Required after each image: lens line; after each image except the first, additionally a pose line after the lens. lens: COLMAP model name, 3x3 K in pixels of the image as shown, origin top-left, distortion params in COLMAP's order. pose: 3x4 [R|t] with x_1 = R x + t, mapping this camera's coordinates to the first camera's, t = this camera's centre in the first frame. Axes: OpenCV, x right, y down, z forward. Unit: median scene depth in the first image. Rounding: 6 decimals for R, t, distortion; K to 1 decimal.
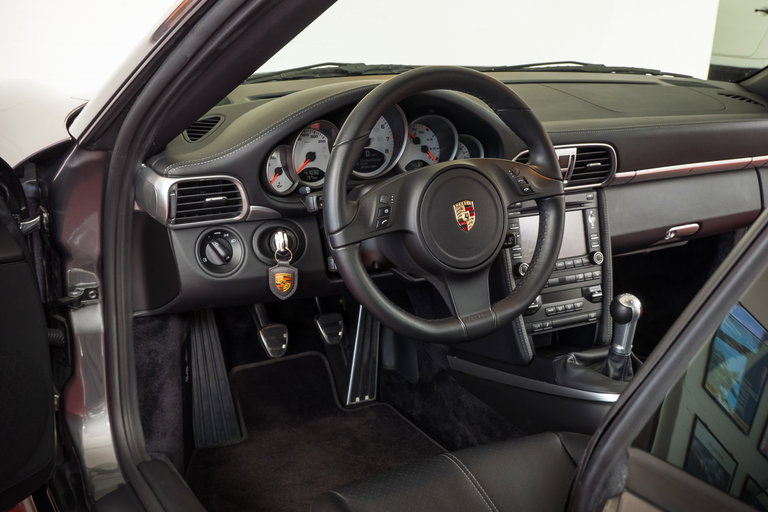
lens RADIAL K [[986.1, 0, 383.3], [0, 986.1, 257.8], [0, 0, 1]] dist [-0.010237, 0.000000]
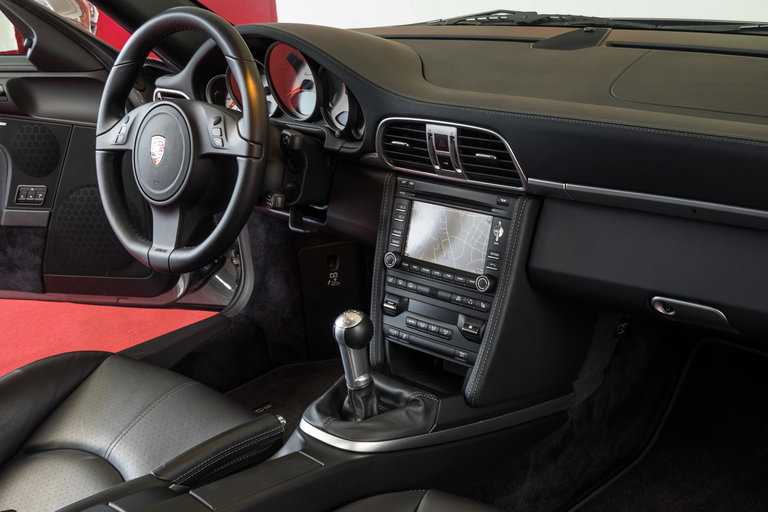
lens RADIAL K [[986.1, 0, 383.4], [0, 986.1, 254.1], [0, 0, 1]] dist [-0.010237, 0.000000]
pose [[0.250029, 0.254218, -0.934269, 1.024446], [-0.214177, 0.955535, 0.202686, -0.179415], [0.944253, 0.149422, 0.293359, 0.829669]]
